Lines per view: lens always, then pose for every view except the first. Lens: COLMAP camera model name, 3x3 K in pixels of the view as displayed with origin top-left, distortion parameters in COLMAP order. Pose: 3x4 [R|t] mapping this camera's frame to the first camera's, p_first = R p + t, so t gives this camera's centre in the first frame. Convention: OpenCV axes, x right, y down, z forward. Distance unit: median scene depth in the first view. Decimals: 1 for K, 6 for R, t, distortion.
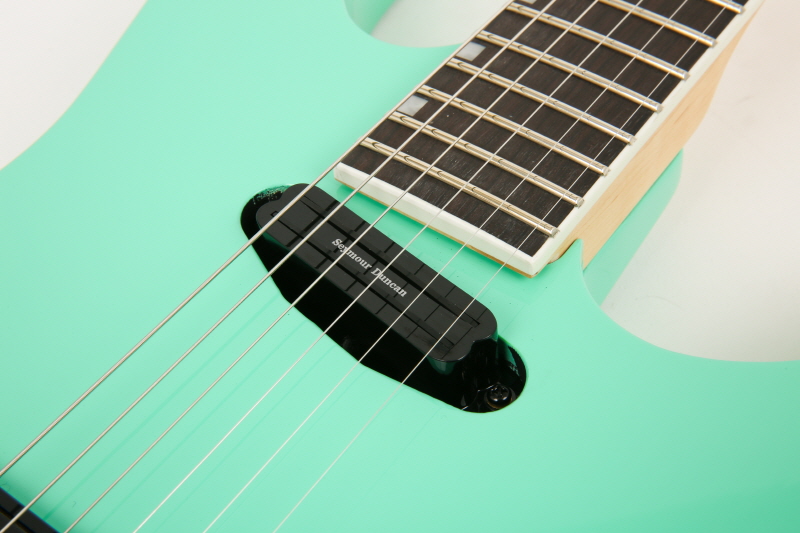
lens RADIAL K [[1380.4, 0, 401.6], [0, 1380.4, 263.0], [0, 0, 1]] dist [0.019744, 0.000000]
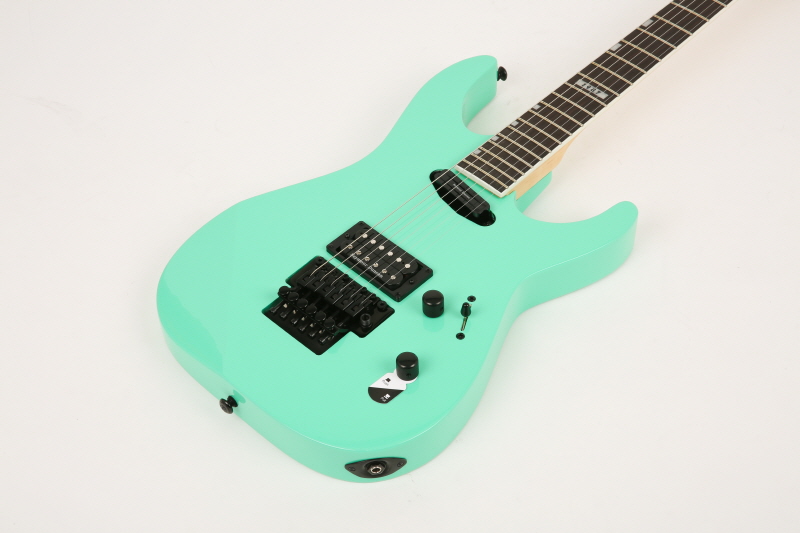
lens RADIAL K [[1371.5, 0, 377.3], [0, 1371.5, 280.6], [0, 0, 1]] dist [0.061776, 0.000000]
pose [[0.990590, 0.112565, -0.077849, 0.074037], [-0.111306, 0.993578, 0.020345, 0.204858], [0.079640, -0.011489, 0.996758, -2.985418]]
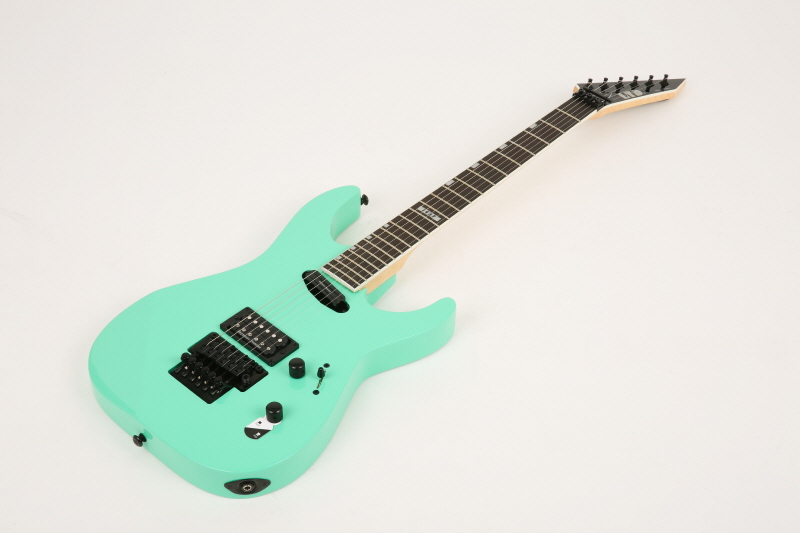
lens RADIAL K [[1380.4, 0, 397.5], [0, 1380.4, 269.8], [0, 0, 1]] dist [0.019744, 0.000000]
pose [[0.990736, 0.131918, -0.032249, 0.412513], [-0.134201, 0.987408, -0.083755, 0.343004], [0.020794, 0.087307, 0.995964, -4.261946]]
